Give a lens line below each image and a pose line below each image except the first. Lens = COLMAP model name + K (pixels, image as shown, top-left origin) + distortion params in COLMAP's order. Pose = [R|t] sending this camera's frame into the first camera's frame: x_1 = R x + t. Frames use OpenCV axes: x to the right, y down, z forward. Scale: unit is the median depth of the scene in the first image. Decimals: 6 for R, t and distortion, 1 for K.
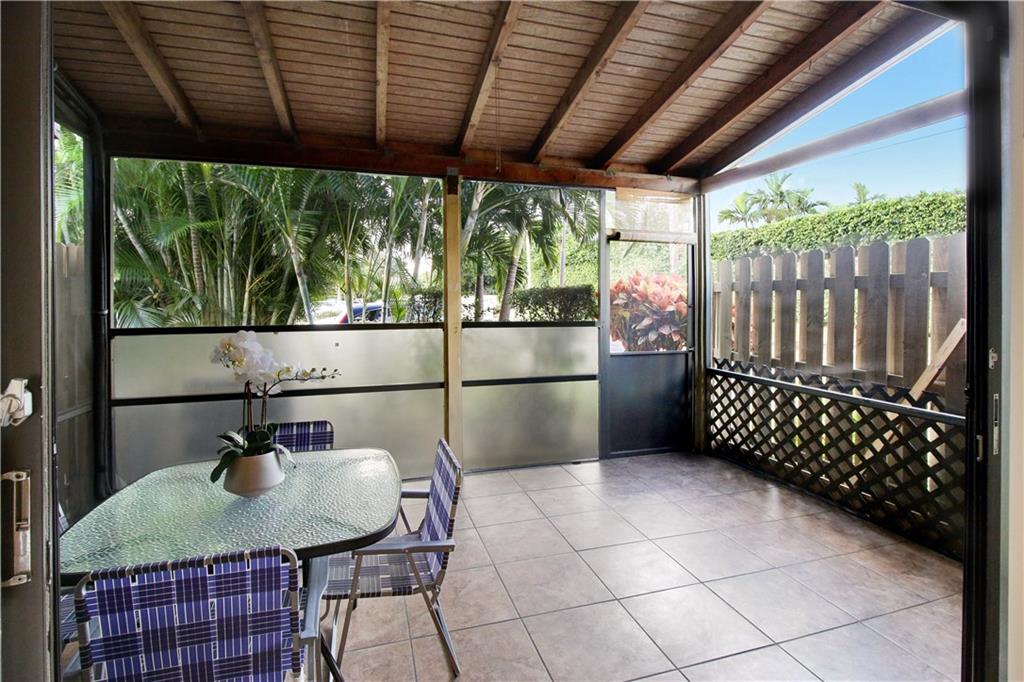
lens RADIAL K [[481.8, 0, 519.1], [0, 481.8, 312.0], [0, 0, 1]] dist [0.011164, -0.020254]
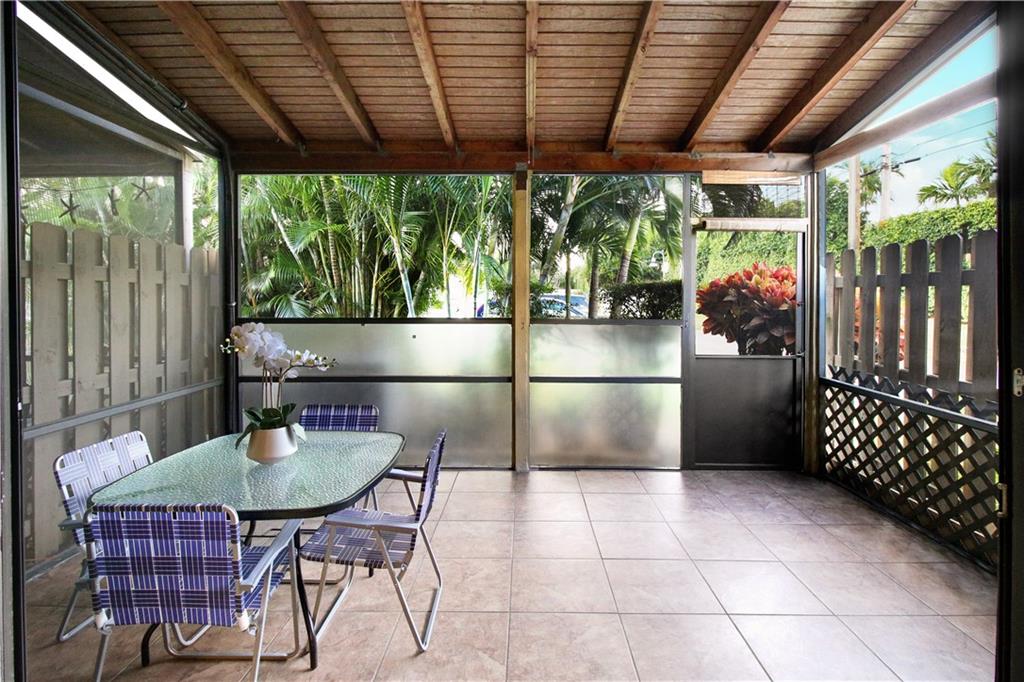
lens RADIAL K [[493.7, 0, 538.7], [0, 493.7, 320.5], [0, 0, 1]] dist [0.005762, -0.013643]
pose [[0.955255, 0.020293, -0.295088, 0.194476], [-0.012016, 0.999483, 0.029835, -0.004189], [0.295541, -0.024954, 0.955004, 0.026444]]
